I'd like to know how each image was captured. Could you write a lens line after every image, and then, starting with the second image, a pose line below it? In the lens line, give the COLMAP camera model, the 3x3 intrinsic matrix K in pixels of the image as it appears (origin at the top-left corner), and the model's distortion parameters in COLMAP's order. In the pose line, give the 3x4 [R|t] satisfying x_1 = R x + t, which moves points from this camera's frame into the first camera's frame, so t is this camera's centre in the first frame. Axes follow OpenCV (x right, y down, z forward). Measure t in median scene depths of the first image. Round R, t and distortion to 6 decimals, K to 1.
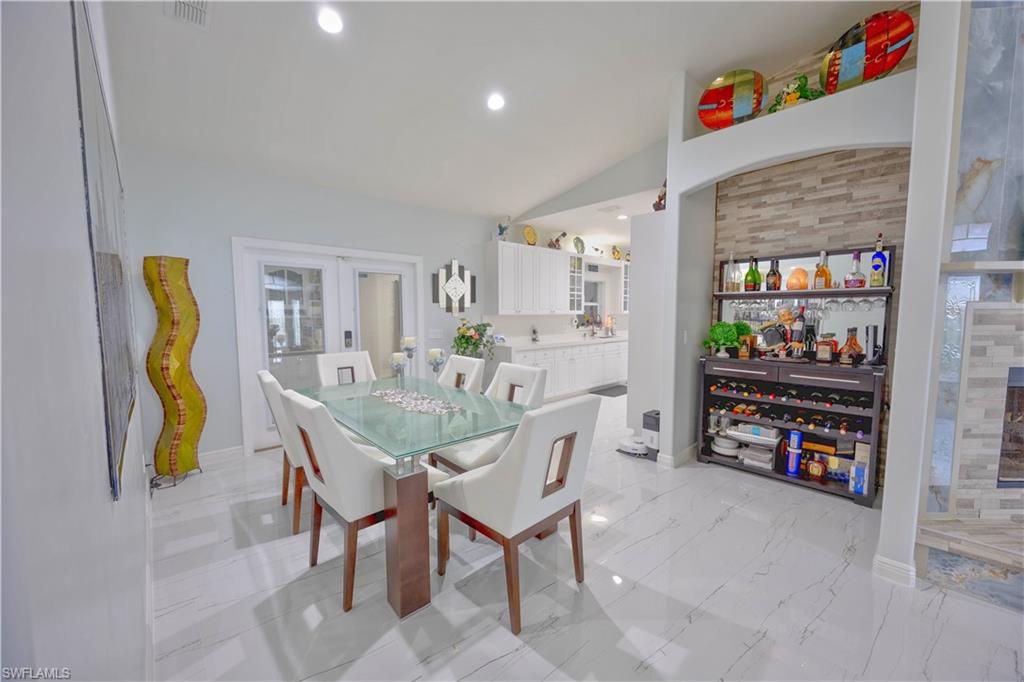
lens RADIAL K [[389.2, 0, 507.5], [0, 389.2, 345.5], [0, 0, 1]] dist [-0.004773, 0.000304]
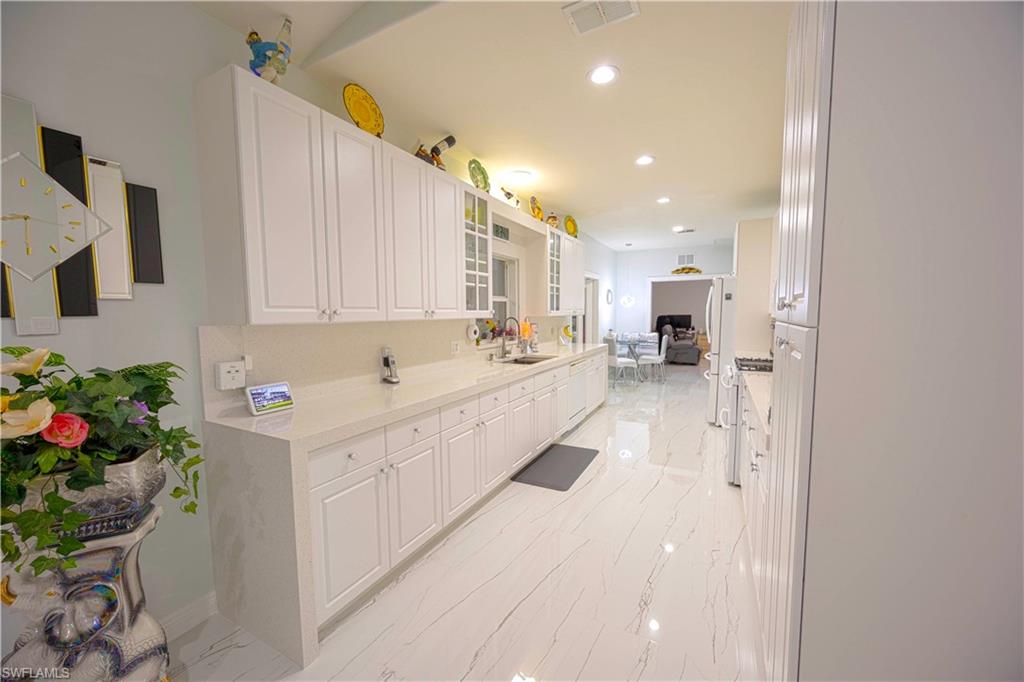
lens RADIAL K [[389.2, 0, 512.2], [0, 389.2, 346.3], [0, 0, 1]] dist [-0.004773, 0.000304]
pose [[0.941621, -0.030651, 0.335276, 0.053828], [0.030854, 0.999513, 0.004723, -0.047336], [-0.335257, 0.005897, 0.942108, 0.539321]]
